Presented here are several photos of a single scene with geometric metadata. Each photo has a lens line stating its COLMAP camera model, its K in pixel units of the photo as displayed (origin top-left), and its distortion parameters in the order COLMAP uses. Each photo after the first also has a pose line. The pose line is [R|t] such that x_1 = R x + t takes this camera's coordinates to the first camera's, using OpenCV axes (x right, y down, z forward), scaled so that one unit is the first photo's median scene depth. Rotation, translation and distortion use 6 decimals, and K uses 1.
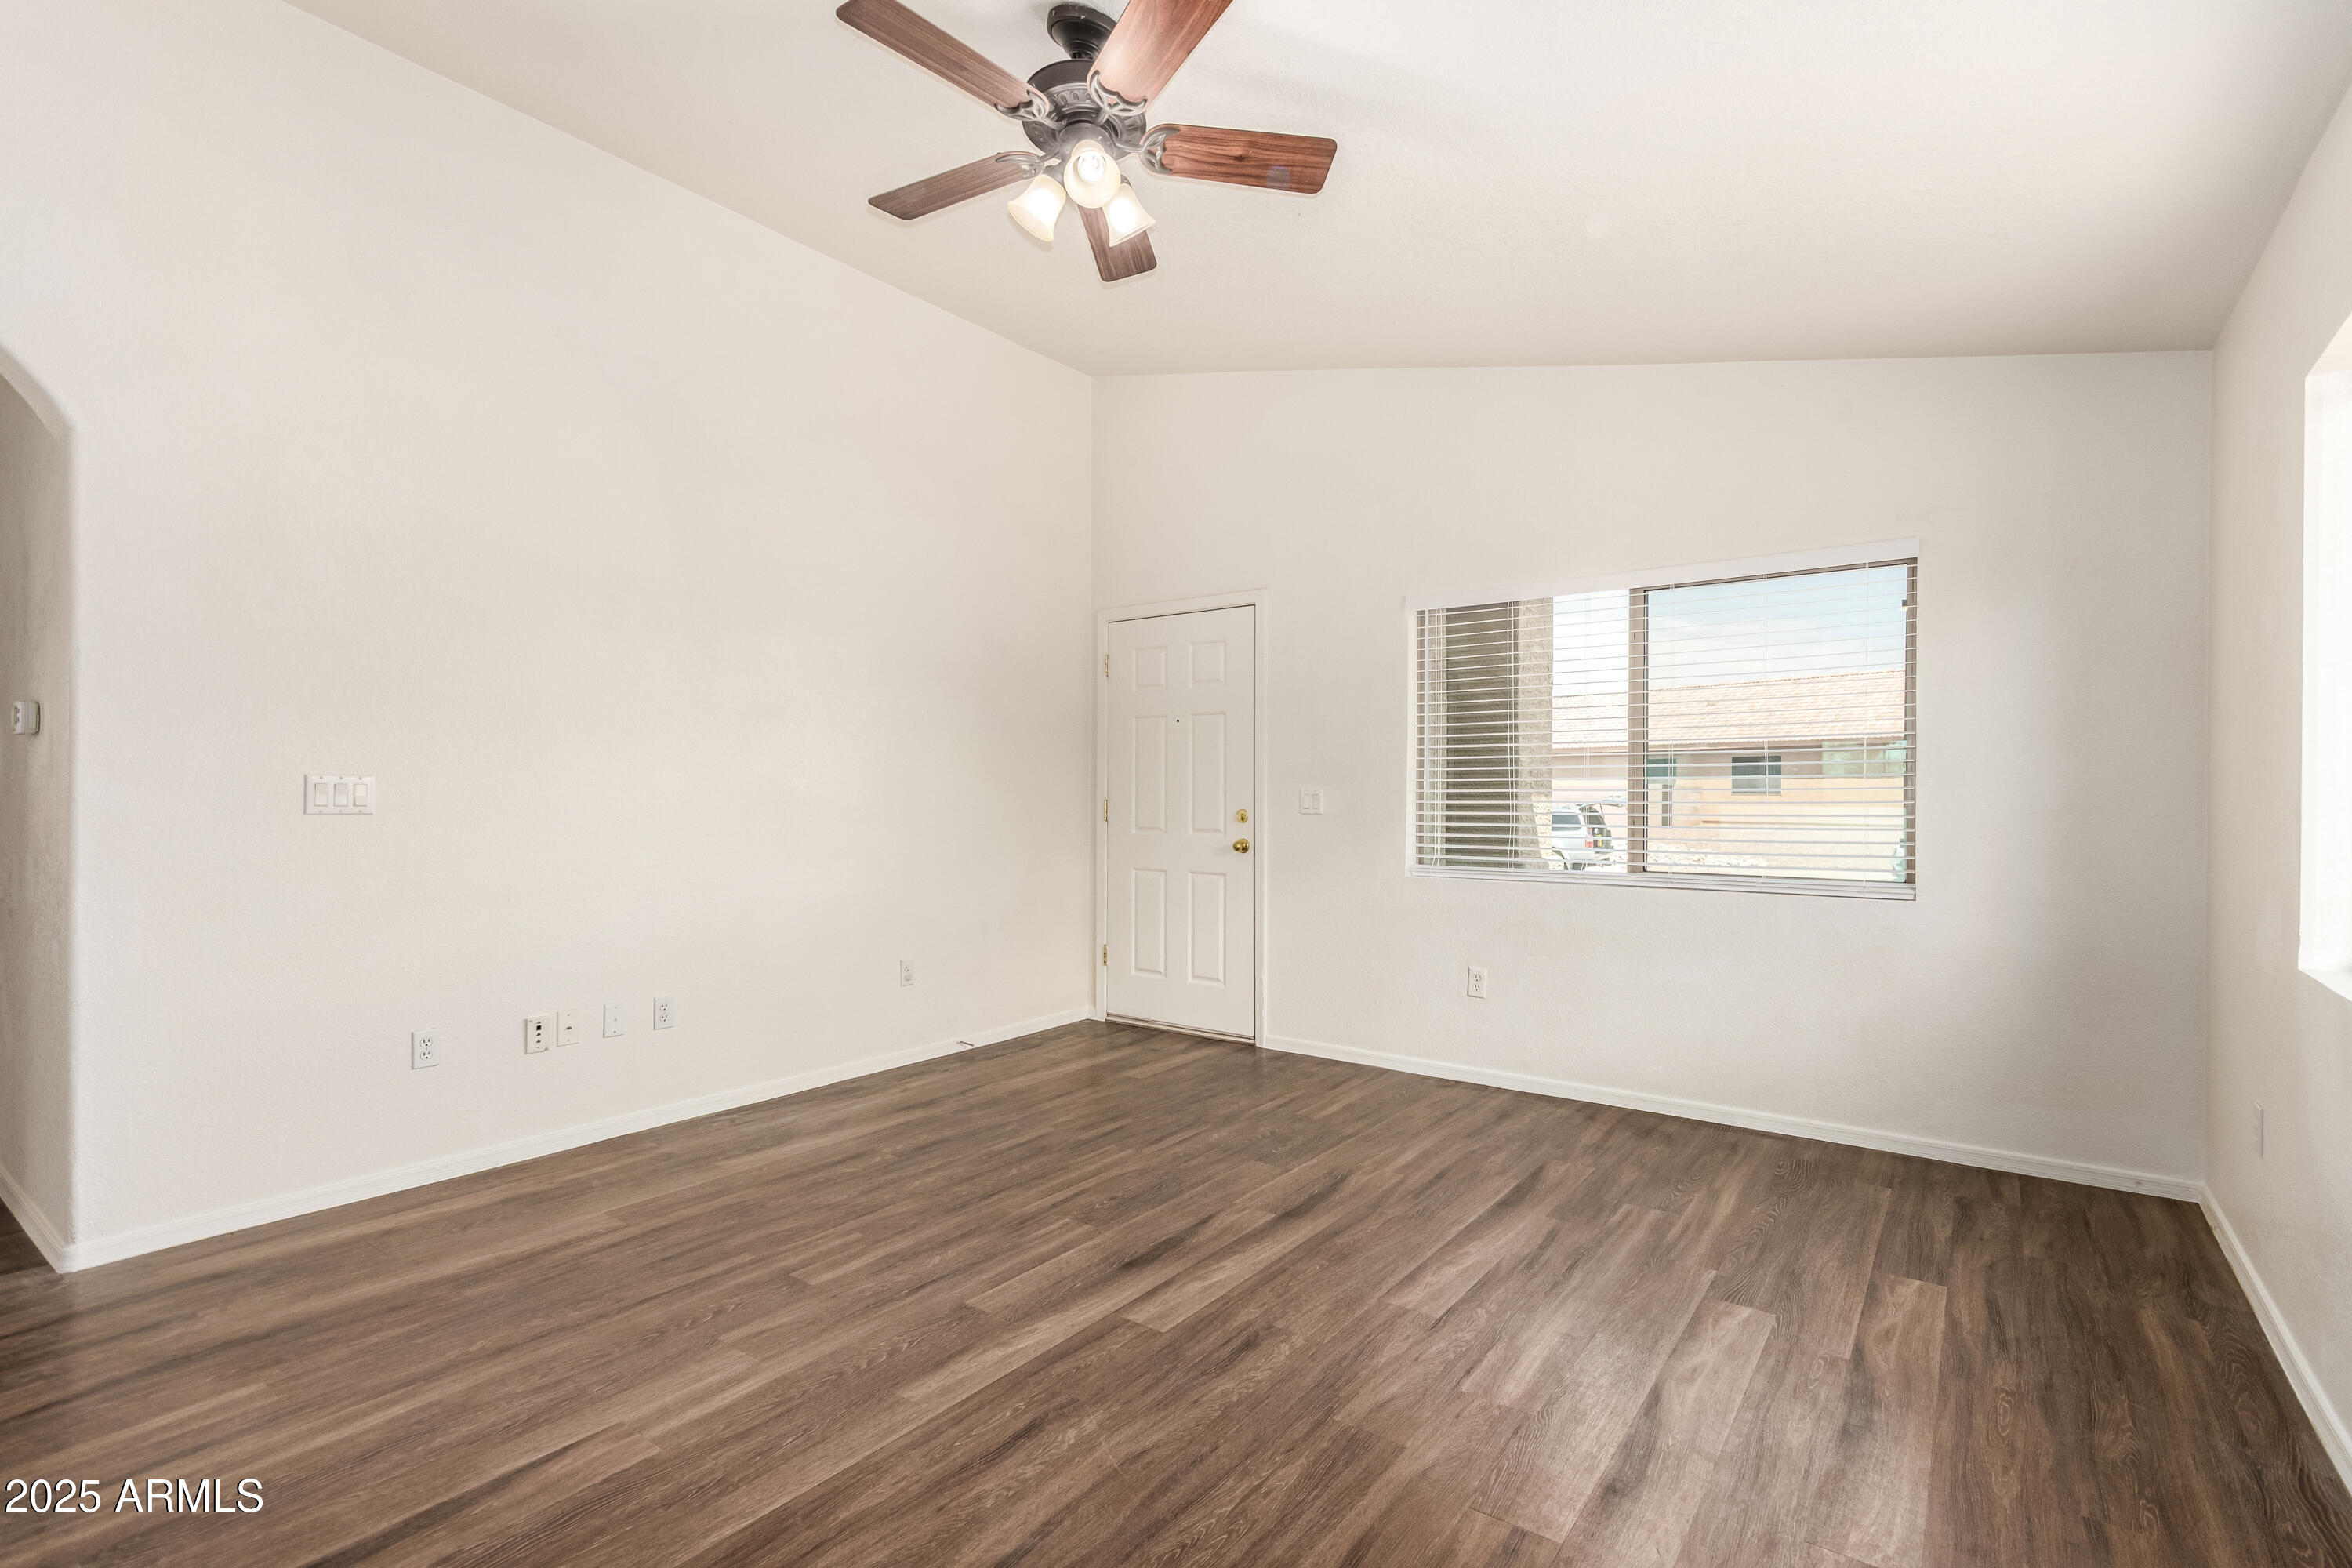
lens RADIAL K [[1072.1, 0, 1213.1], [0, 1072.1, 788.2], [0, 0, 1]] dist [0.000397, 0.000191]
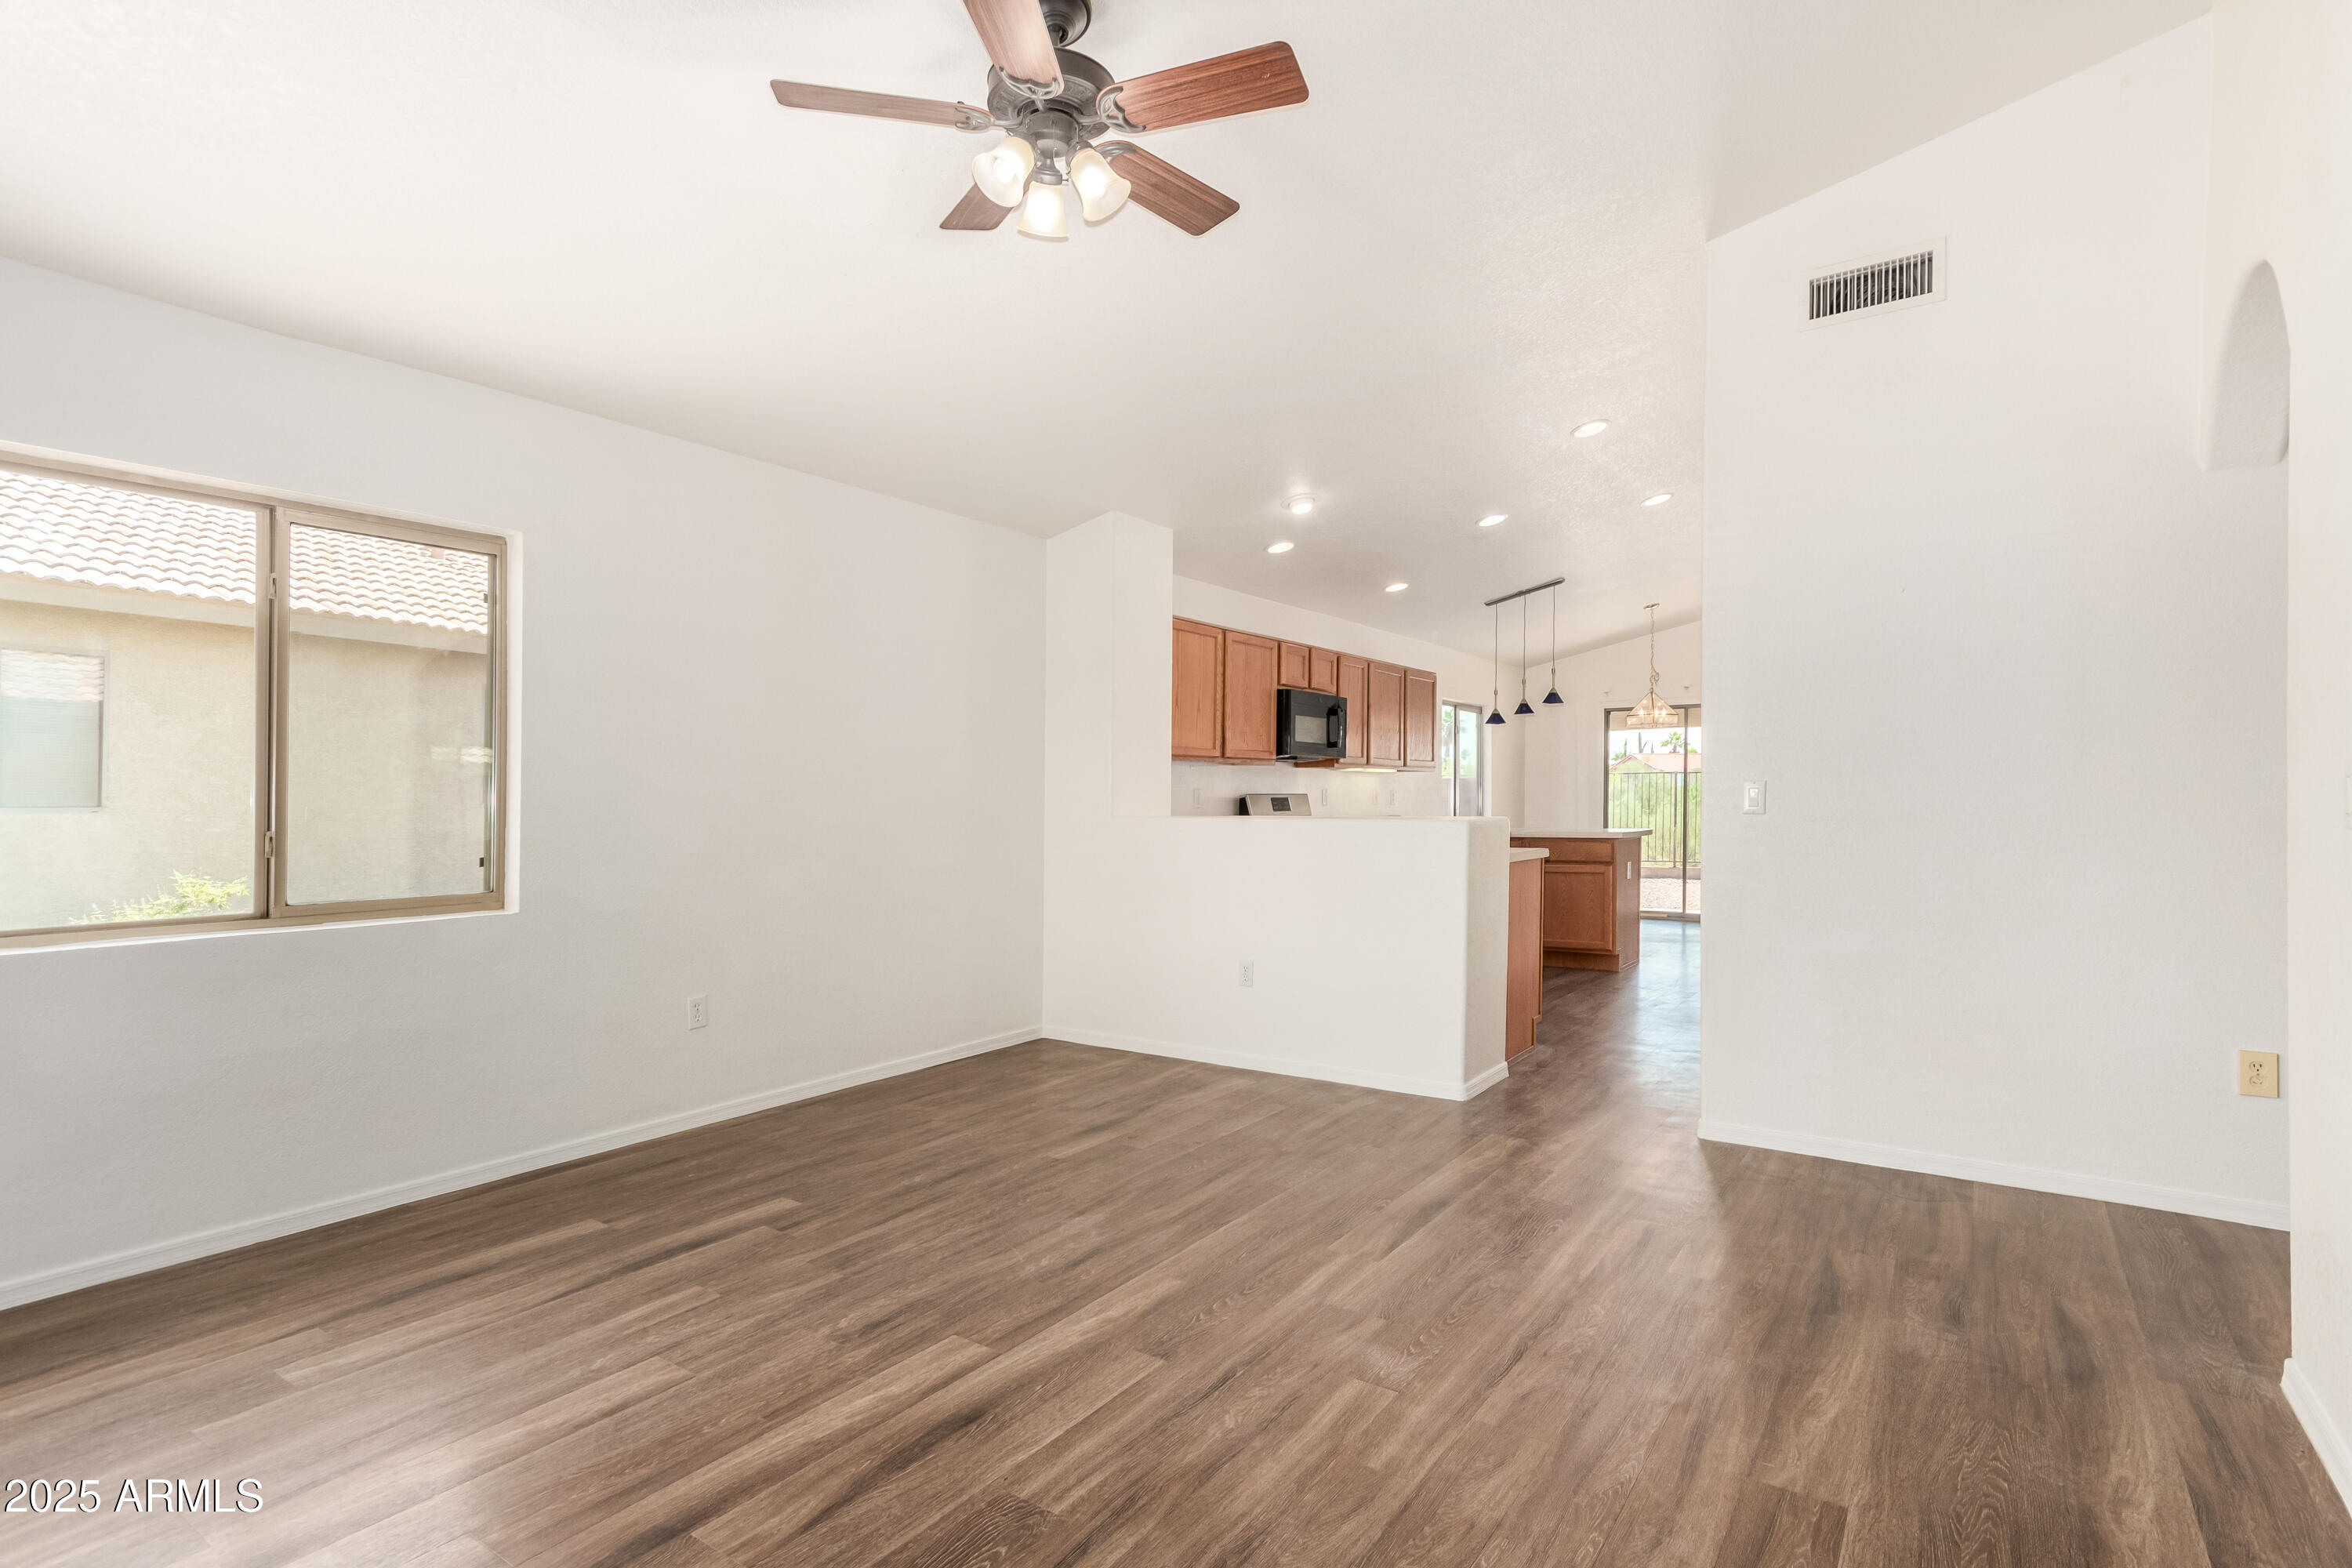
lens RADIAL K [[1149.6, 0, 1189.5], [0, 1149.6, 808.0], [0, 0, 1]] dist [0.009834, 0.000687]
pose [[-0.999983, 0.003846, -0.004279, -0.210135], [0.003838, 0.999991, 0.001879, 0.011087], [0.004286, 0.001862, -0.999989, 1.654299]]
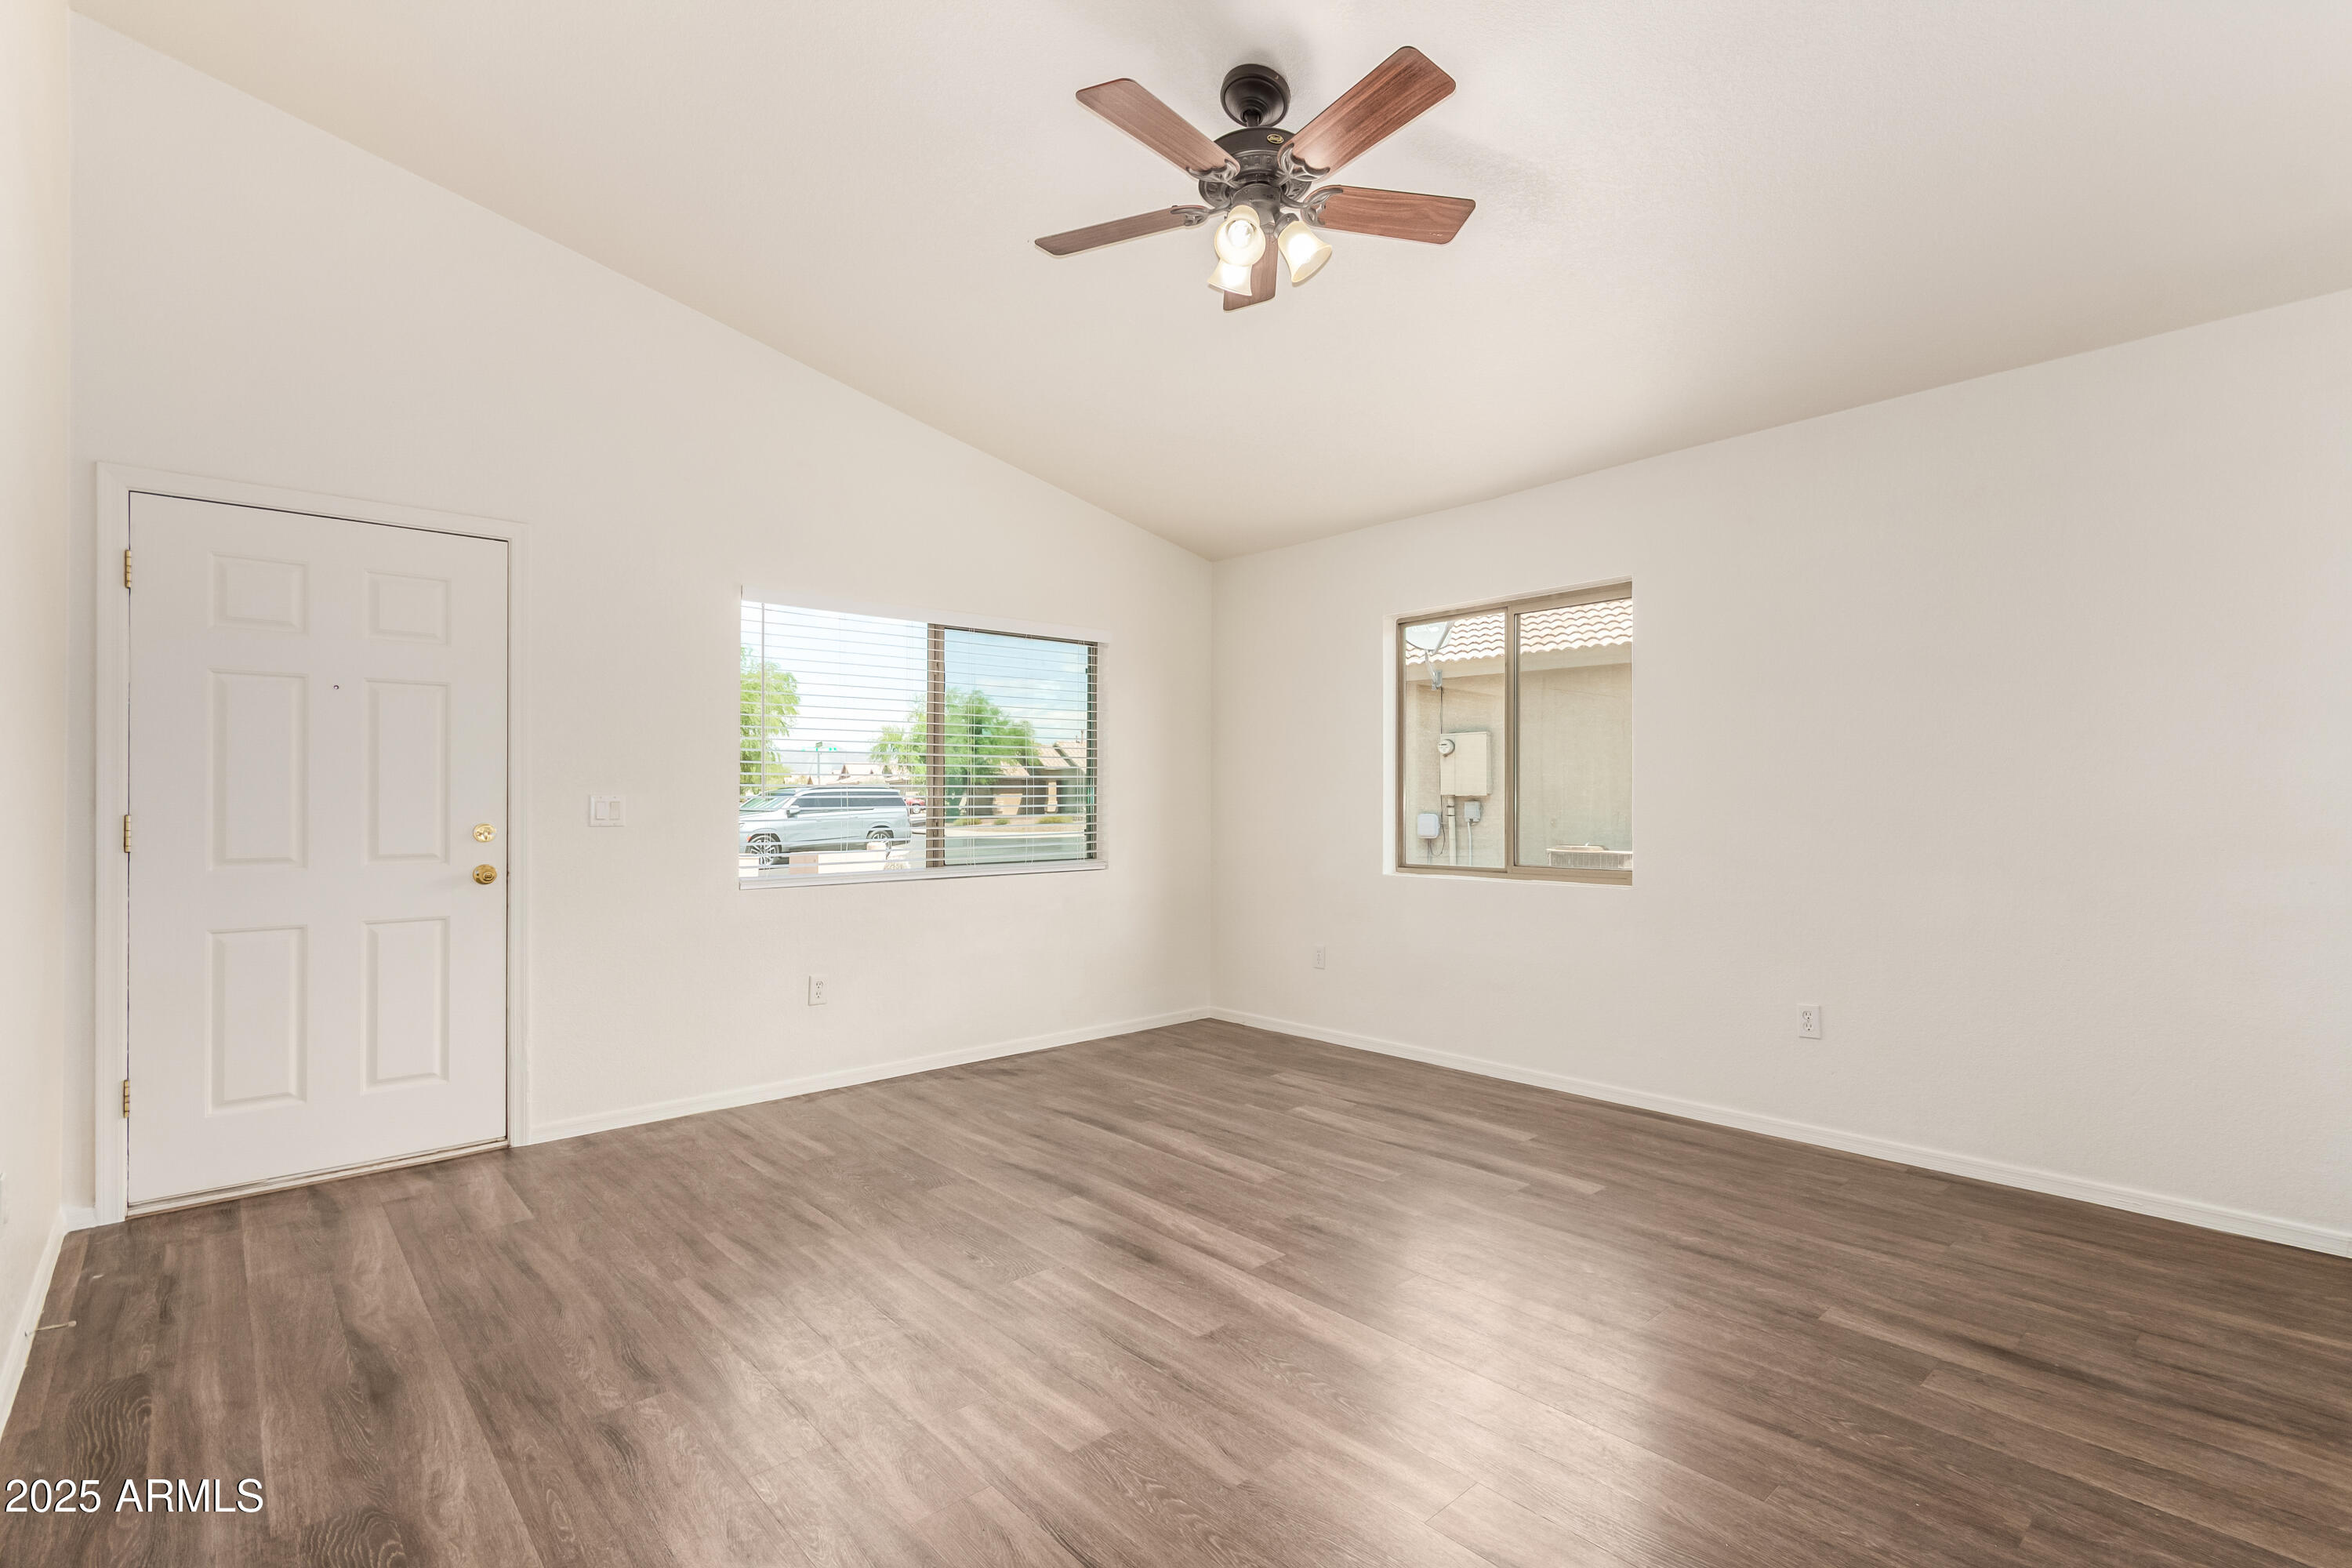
lens RADIAL K [[1070.2, 0, 1178.4], [0, 1070.2, 793.4], [0, 0, 1]] dist [0.000460, 0.000513]
pose [[0.226956, 0.004317, 0.973895, -0.971099], [0.000006, 0.999990, -0.004434, 0.005304], [-0.973905, 0.001012, 0.226954, 0.675253]]
